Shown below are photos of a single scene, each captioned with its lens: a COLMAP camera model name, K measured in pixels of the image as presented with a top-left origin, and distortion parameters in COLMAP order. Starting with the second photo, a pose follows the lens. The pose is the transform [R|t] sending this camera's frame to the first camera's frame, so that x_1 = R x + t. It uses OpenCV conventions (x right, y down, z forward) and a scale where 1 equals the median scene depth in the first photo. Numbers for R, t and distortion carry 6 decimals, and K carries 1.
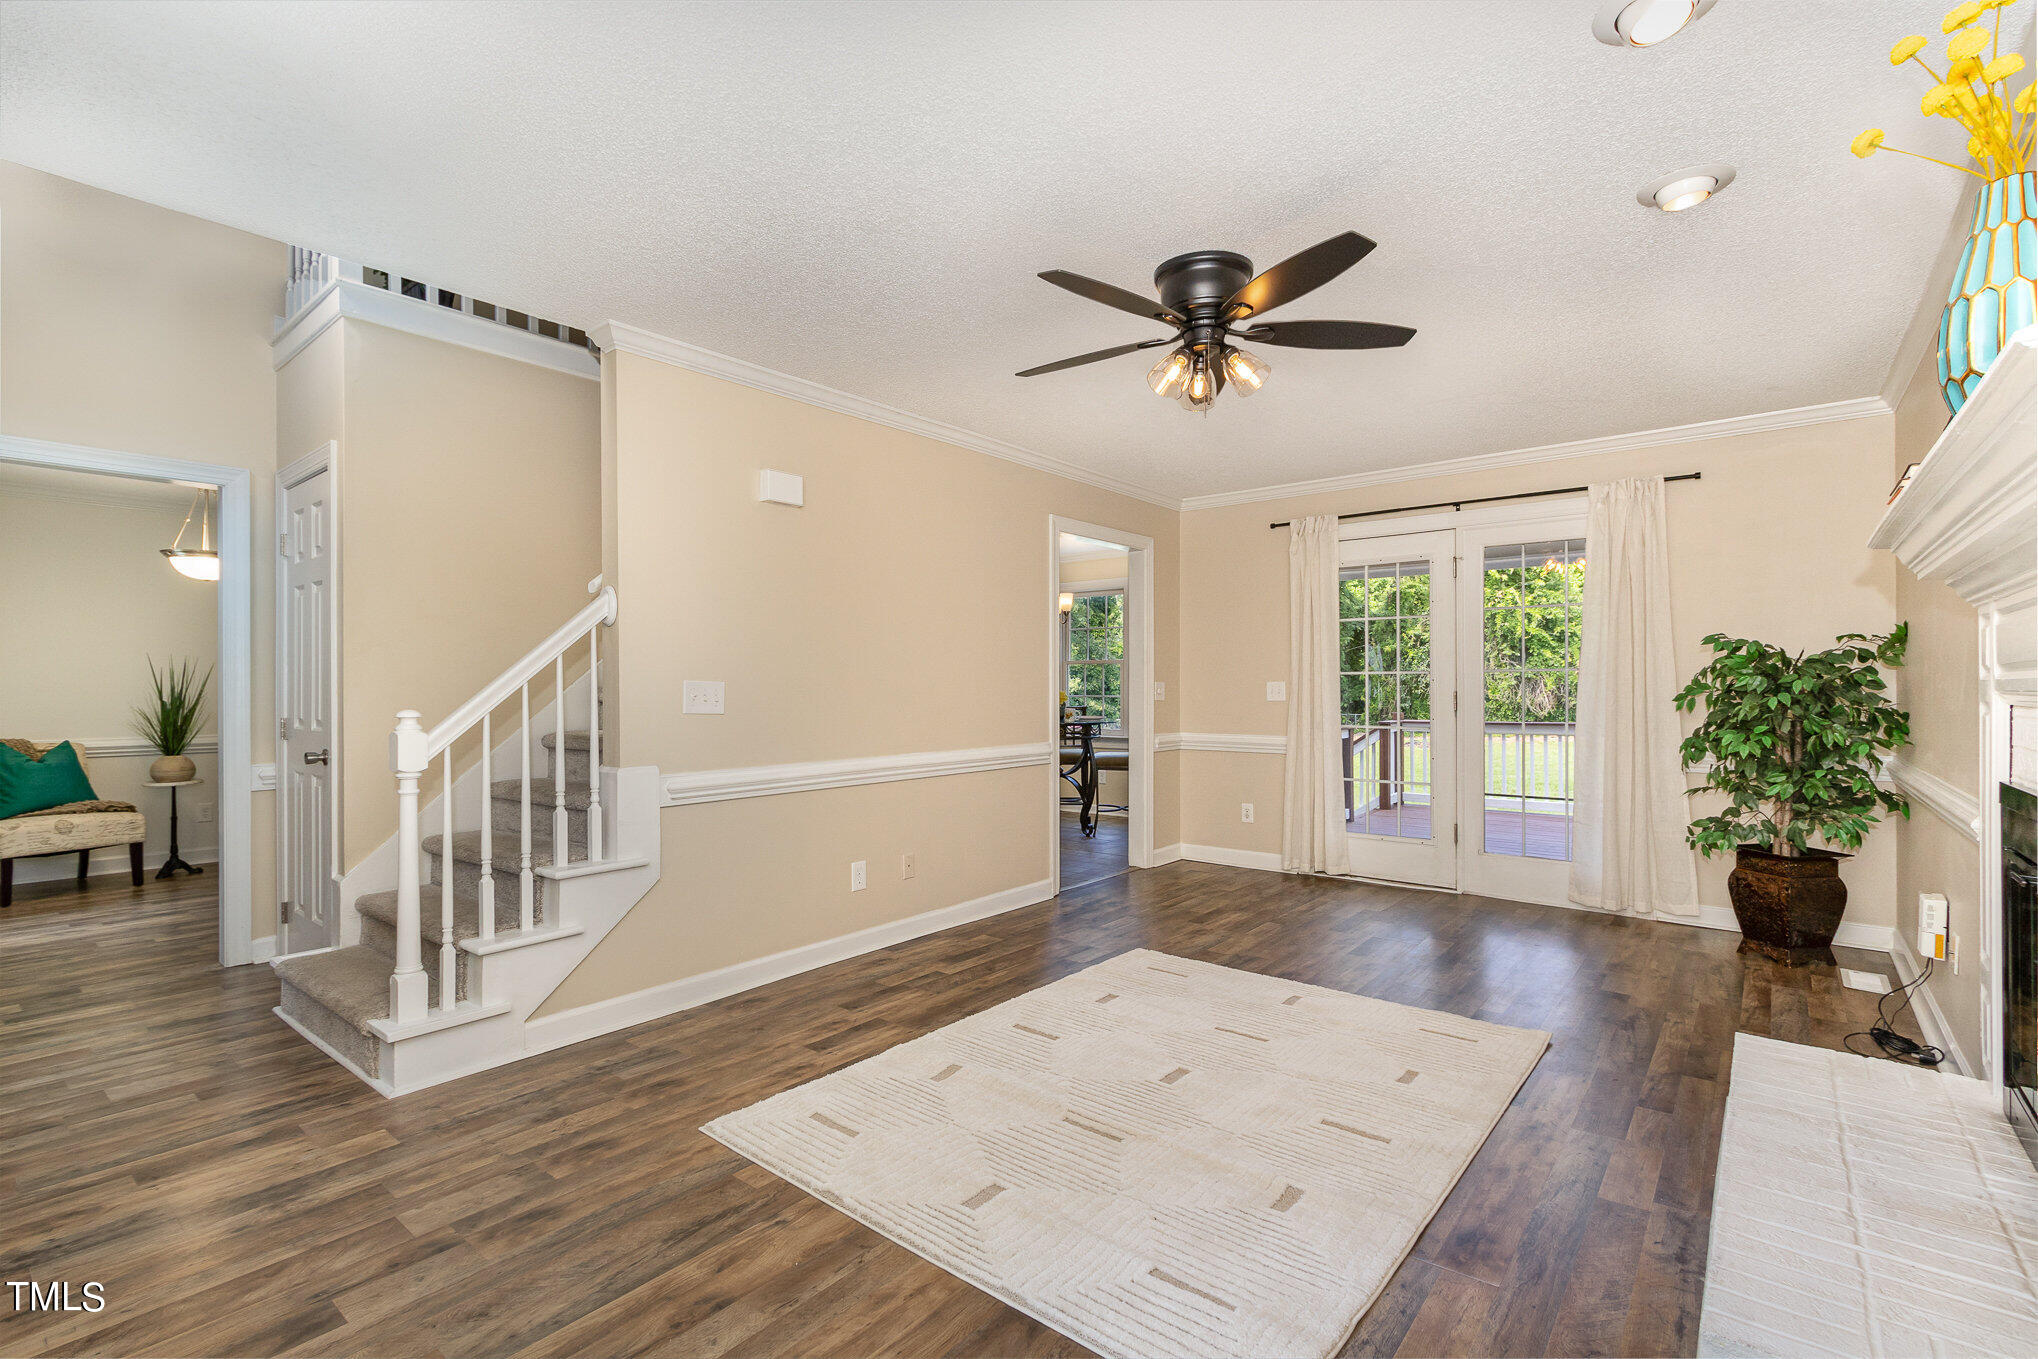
lens RADIAL K [[921.1, 0, 1018.0], [0, 921.1, 690.5], [0, 0, 1]] dist [-0.000113, -0.000409]
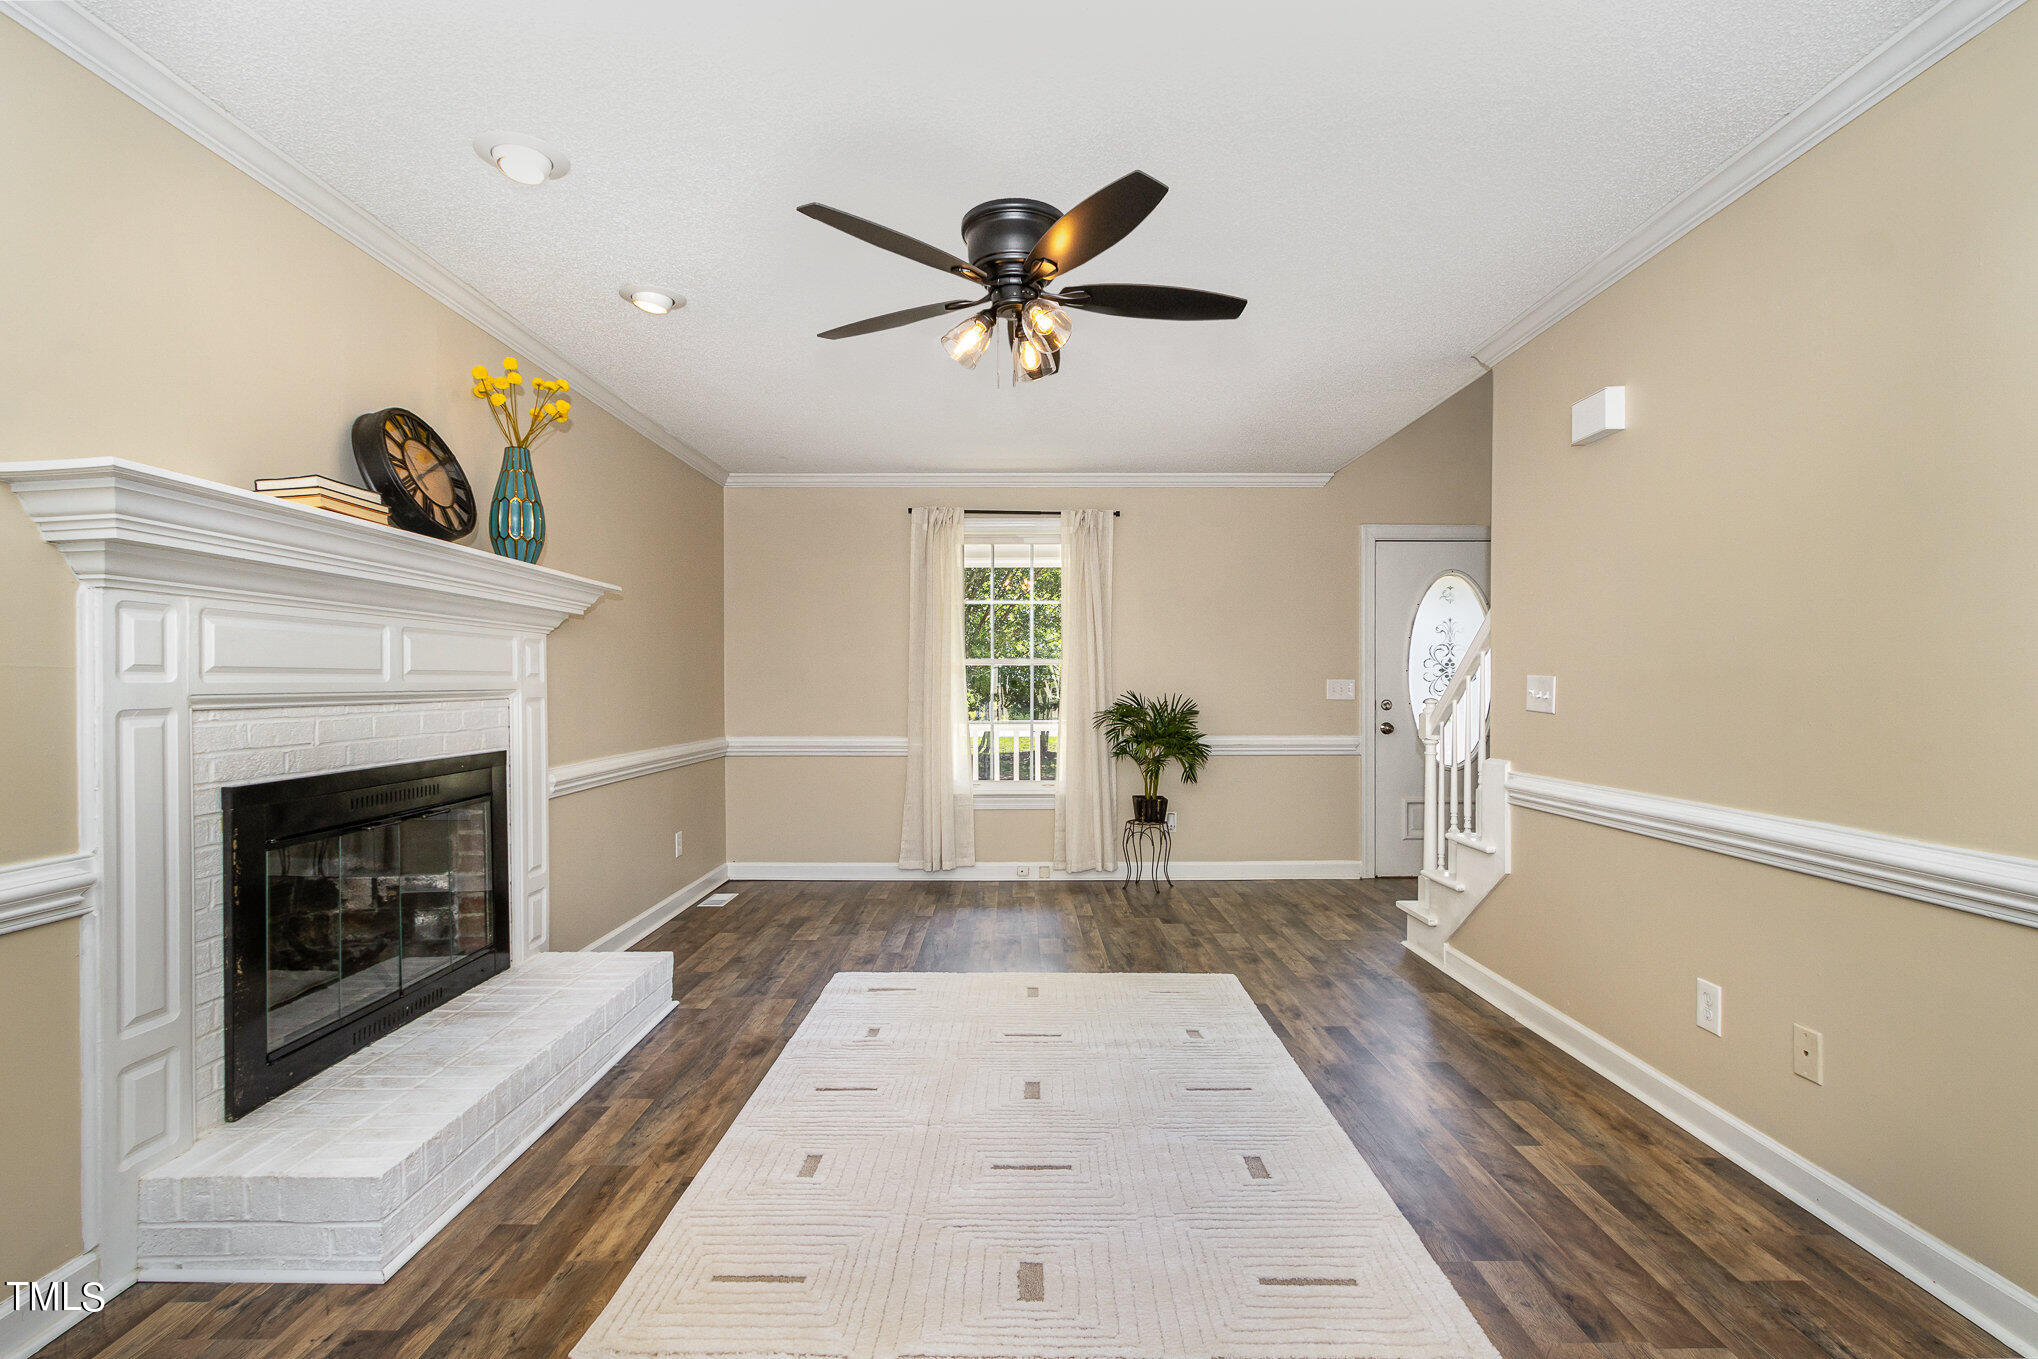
lens RADIAL K [[921.1, 0, 1018.0], [0, 921.1, 690.5], [0, 0, 1]] dist [-0.000113, -0.000409]
pose [[-0.775701, 0.007967, -0.631050, 0.630076], [0.002652, 0.999953, 0.009364, -0.006139], [0.631095, 0.005590, -0.775685, 1.390068]]
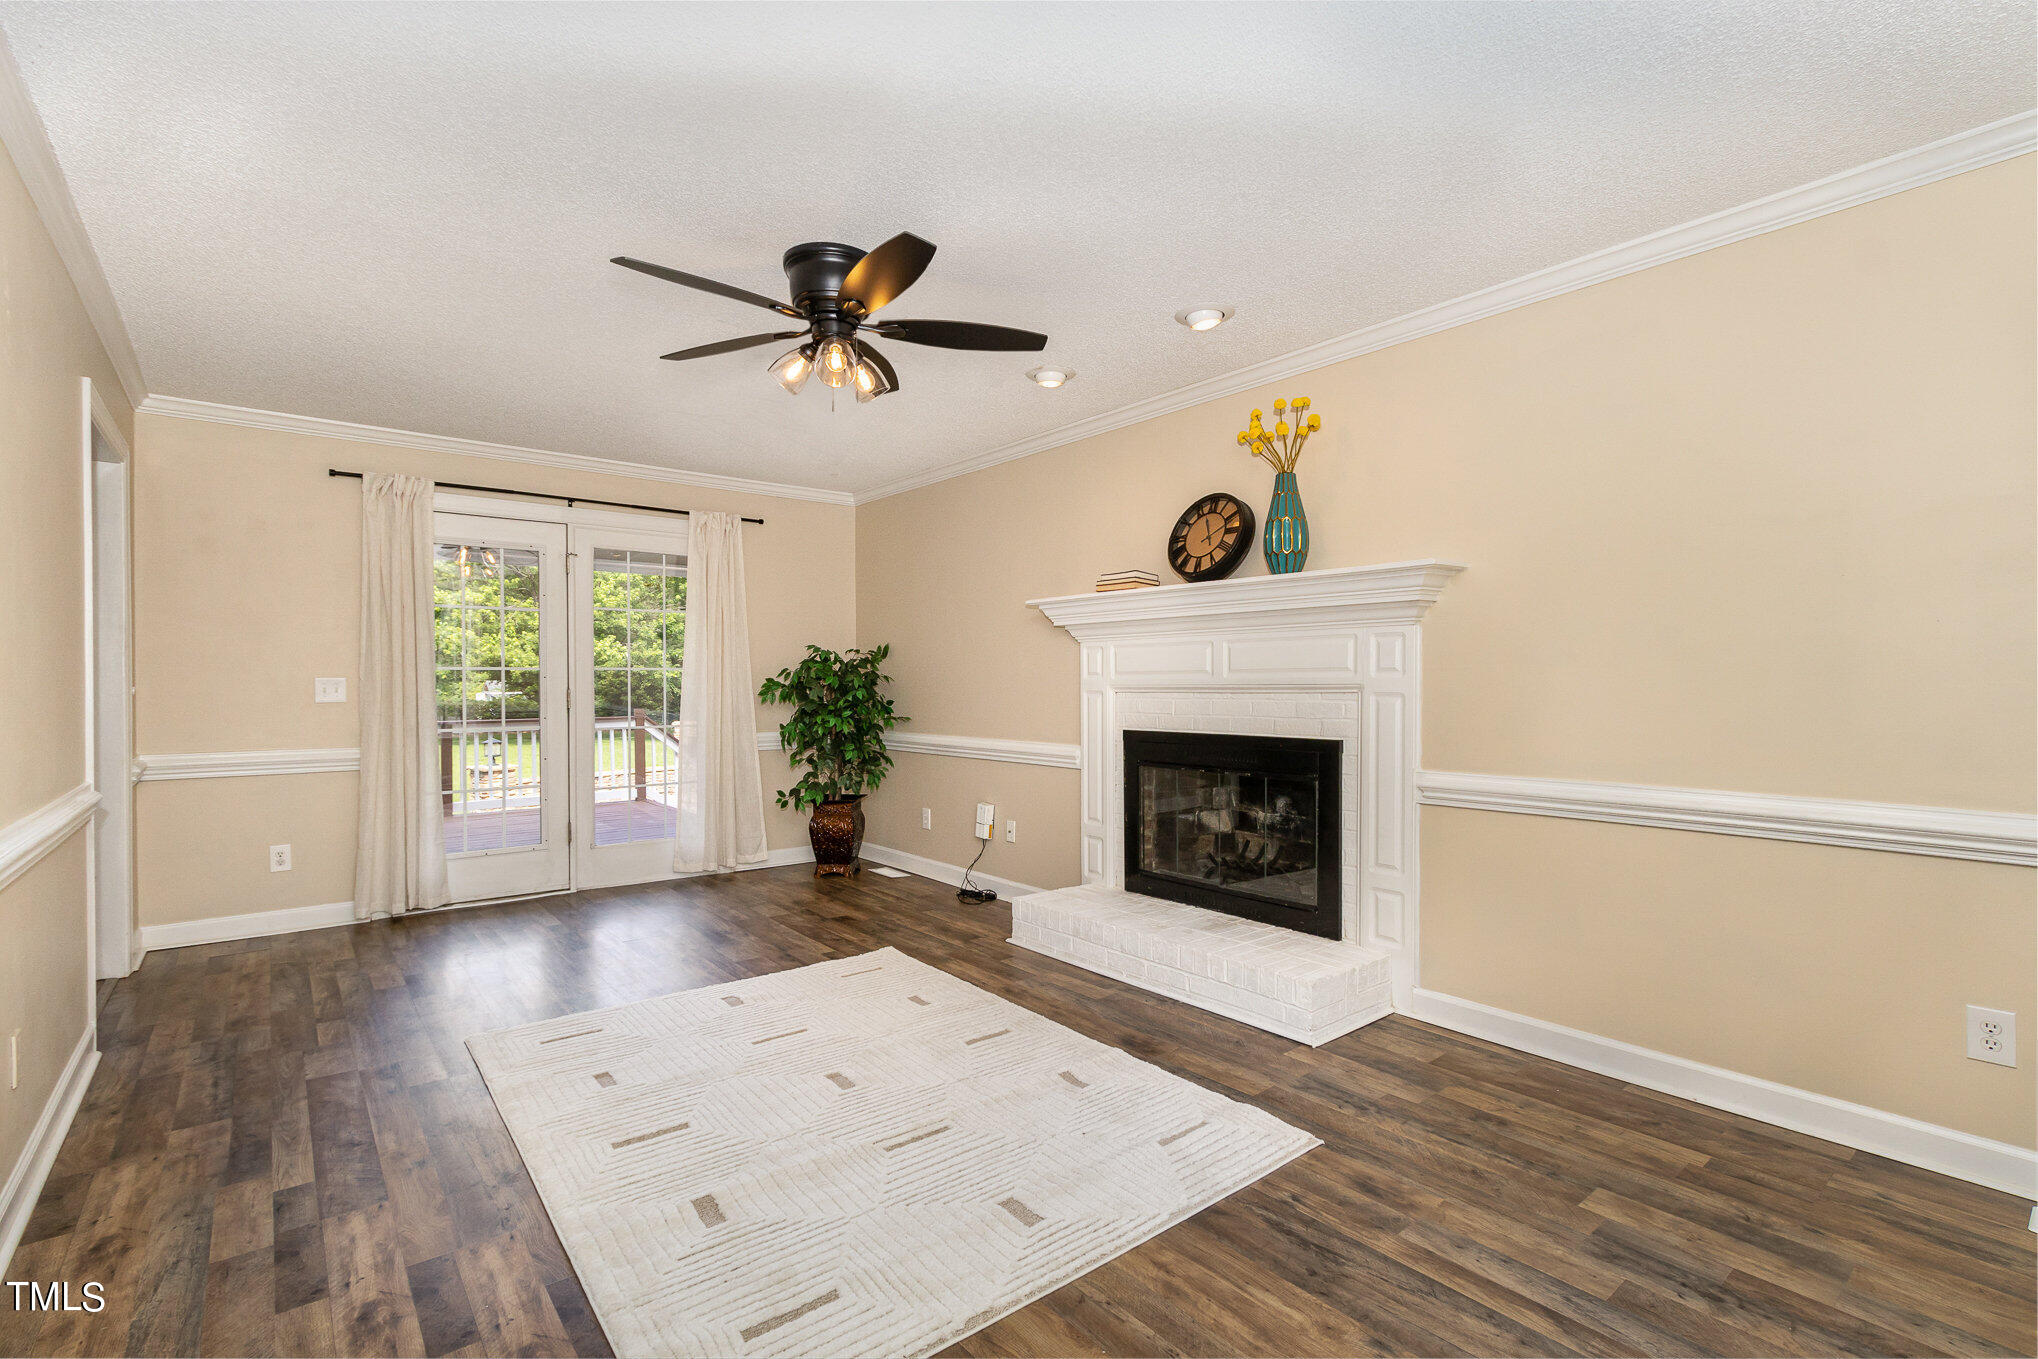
lens RADIAL K [[921.1, 0, 1018.0], [0, 921.1, 690.5], [0, 0, 1]] dist [-0.000113, -0.000409]
pose [[0.203840, -0.004886, 0.978992, -0.598505], [0.003856, 0.999984, 0.004188, 0.000620], [-0.978997, 0.002921, 0.203856, 0.493382]]
